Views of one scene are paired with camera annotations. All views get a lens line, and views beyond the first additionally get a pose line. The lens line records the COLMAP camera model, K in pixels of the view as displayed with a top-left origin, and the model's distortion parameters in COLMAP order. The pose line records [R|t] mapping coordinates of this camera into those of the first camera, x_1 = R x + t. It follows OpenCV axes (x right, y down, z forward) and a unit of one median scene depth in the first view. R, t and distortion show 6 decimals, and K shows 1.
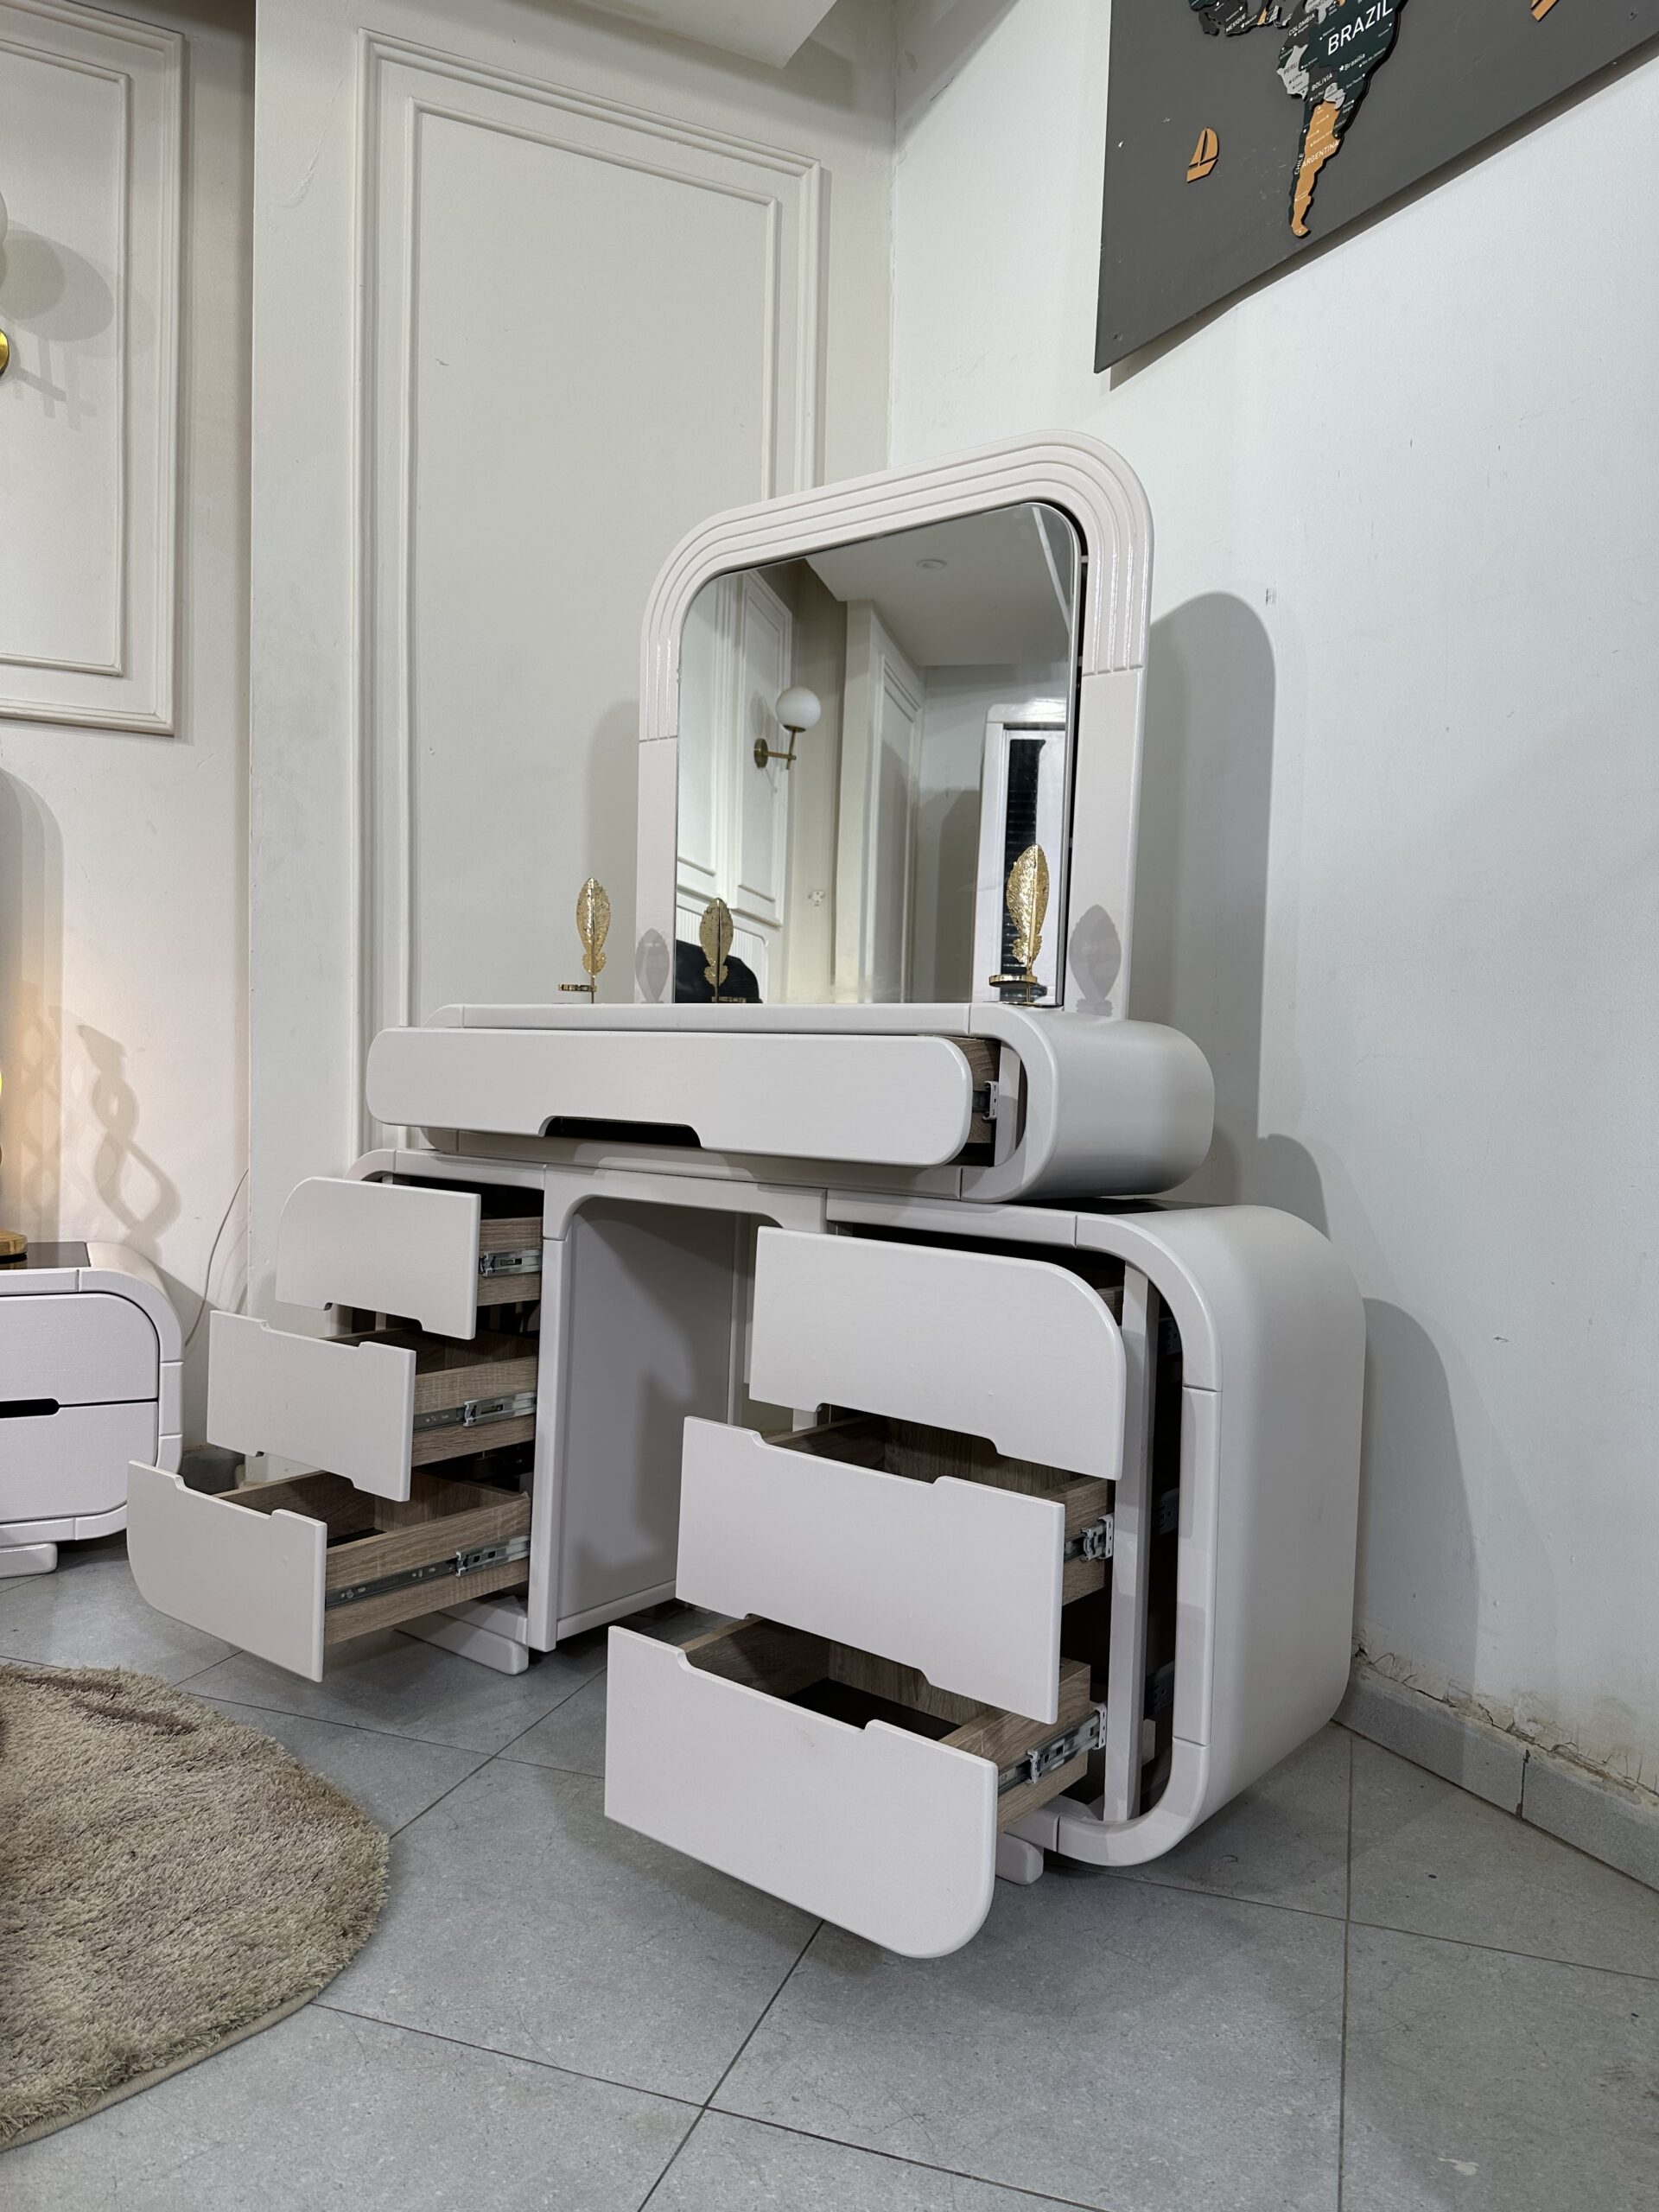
lens RADIAL K [[1549.1, 0, 829.5], [0, 1549.1, 1106.0], [0, 0, 1]] dist [0.014919, -0.014044]
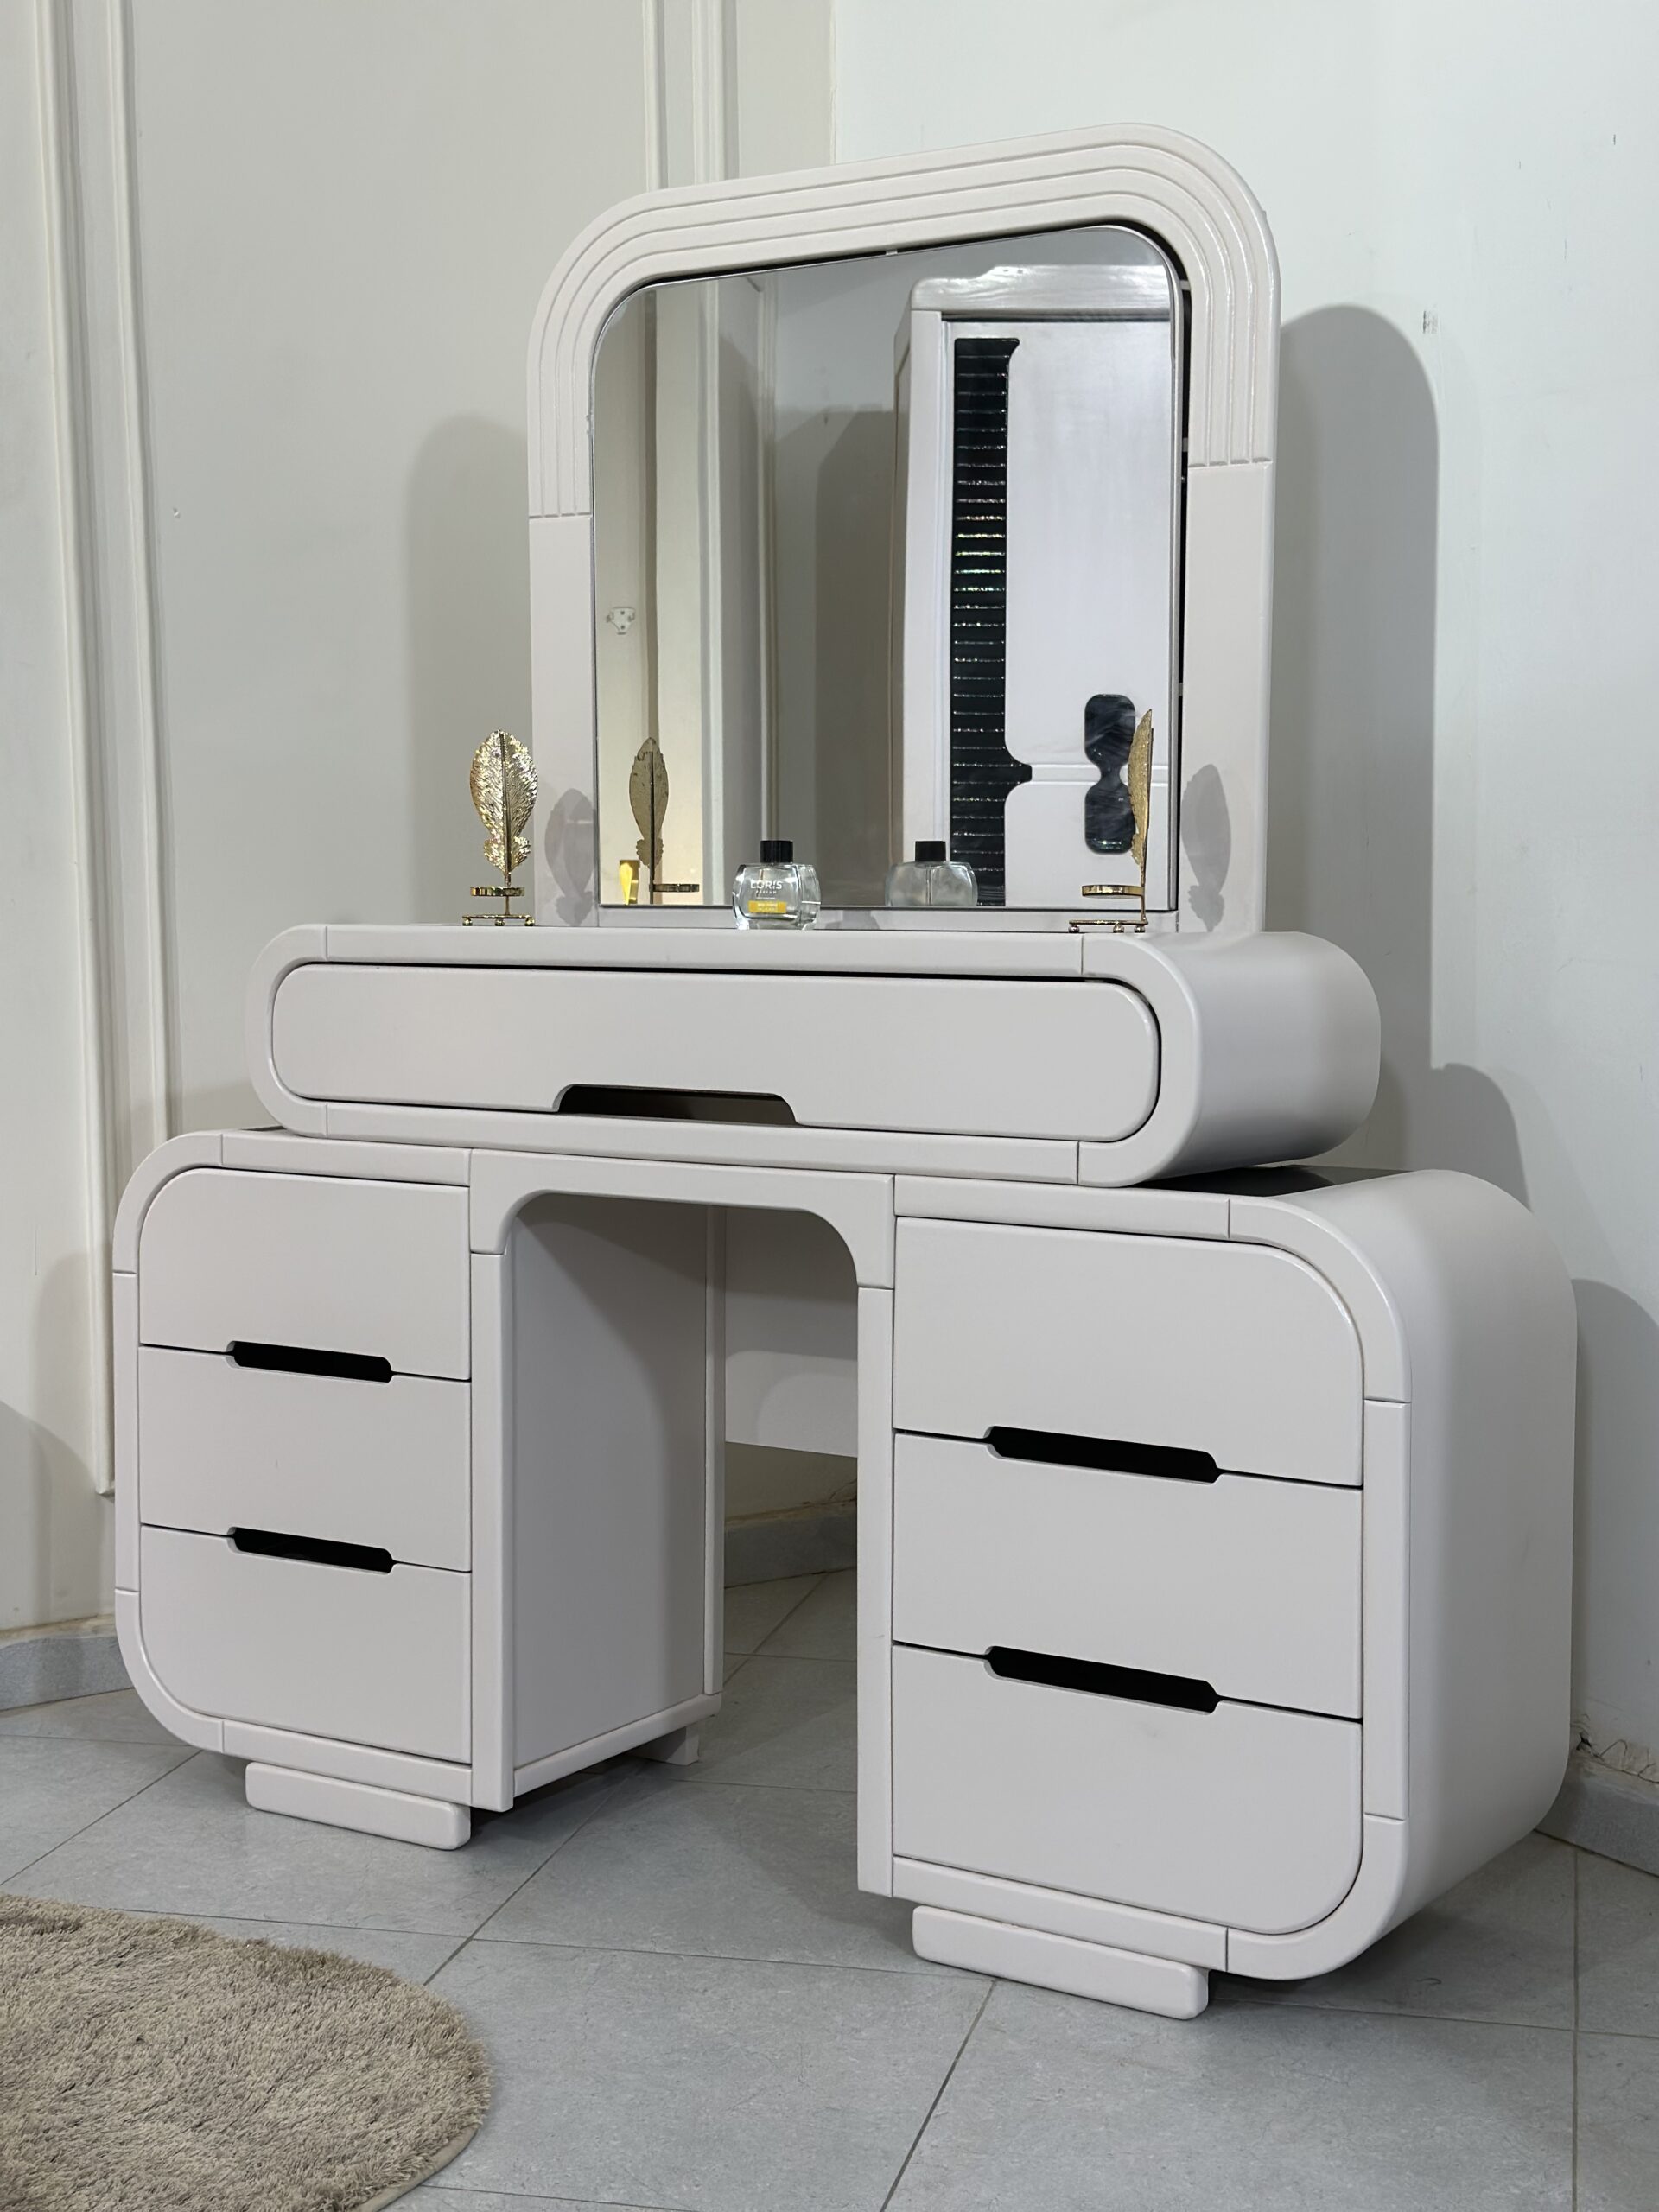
lens RADIAL K [[3024.4, 0, 829.5], [0, 3024.4, 1106.0], [0, 0, 1]] dist [0.142902, -0.463284]
pose [[0.994839, -0.041745, 0.092482, -0.146318], [0.036691, 0.997774, 0.055690, -0.054635], [-0.094601, -0.052009, 0.994156, -0.422954]]
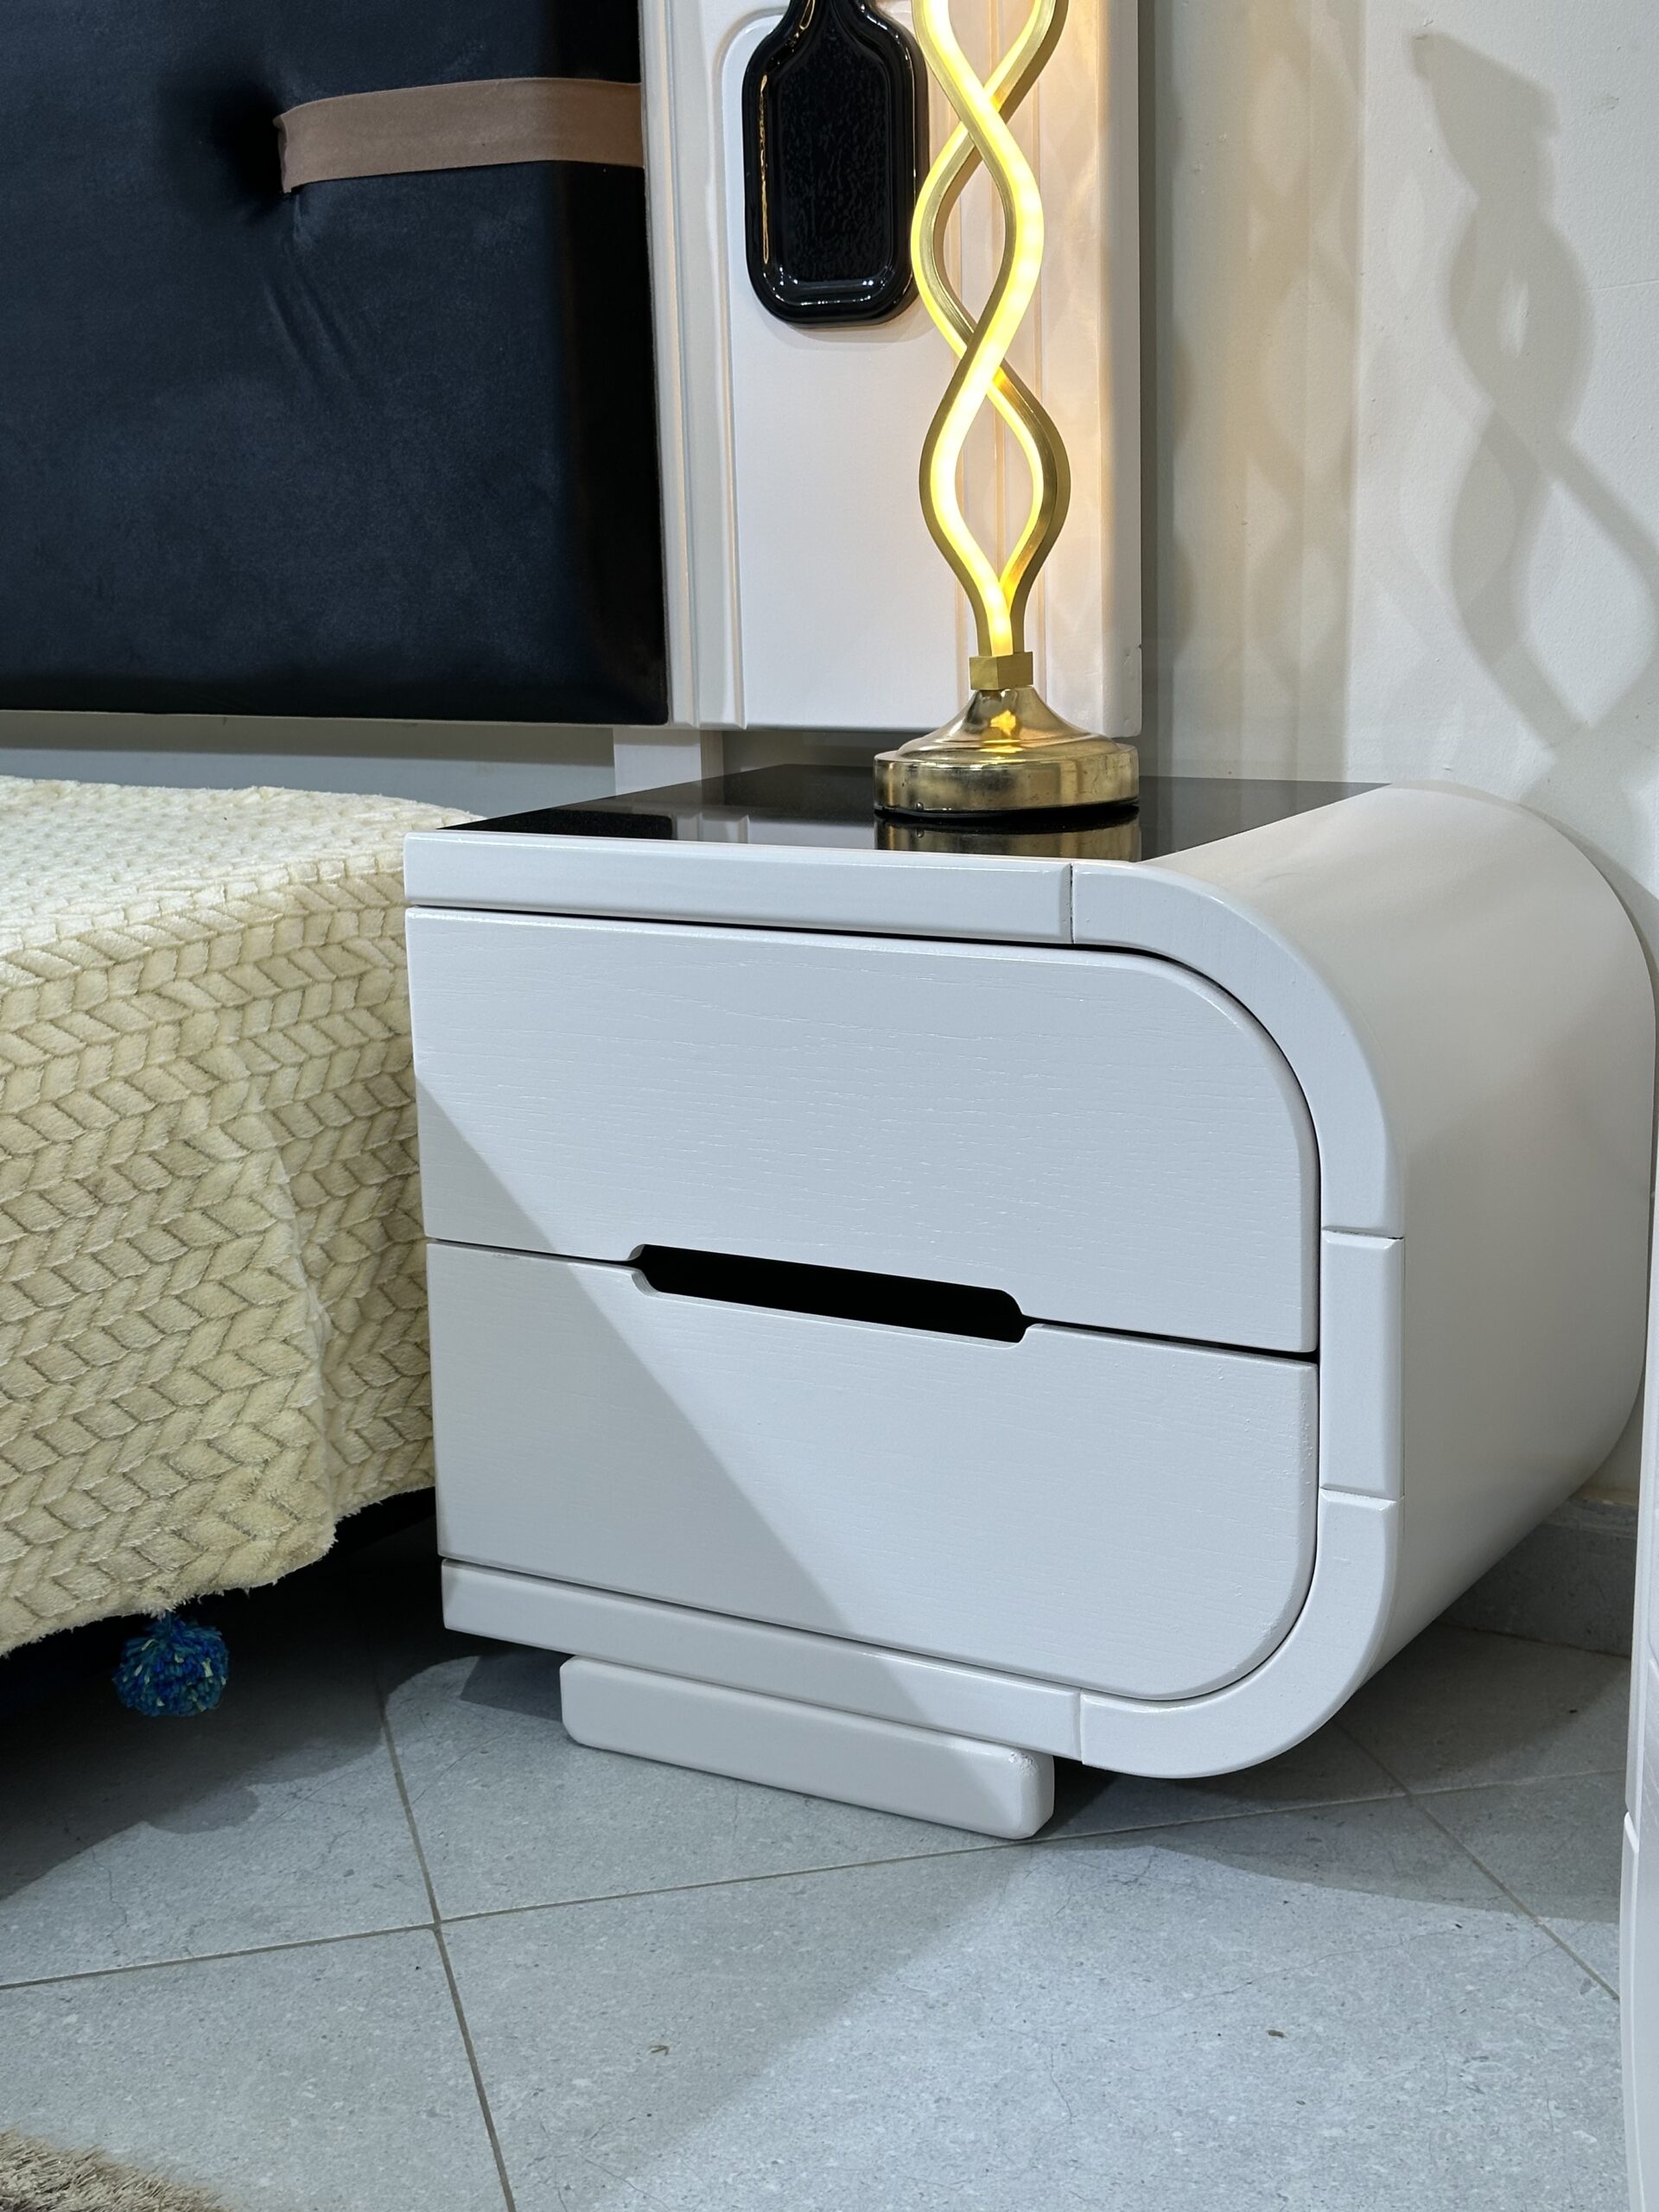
lens RADIAL K [[3111.1, 0, 872.9], [0, 3111.1, 1100.1], [0, 0, 1]] dist [0.123790, 0.032182]
pose [[0.542369, 0.135620, -0.829122, -0.023808], [0.010085, 0.985763, 0.167839, 0.060039], [0.840080, -0.099392, 0.533280, 0.778846]]
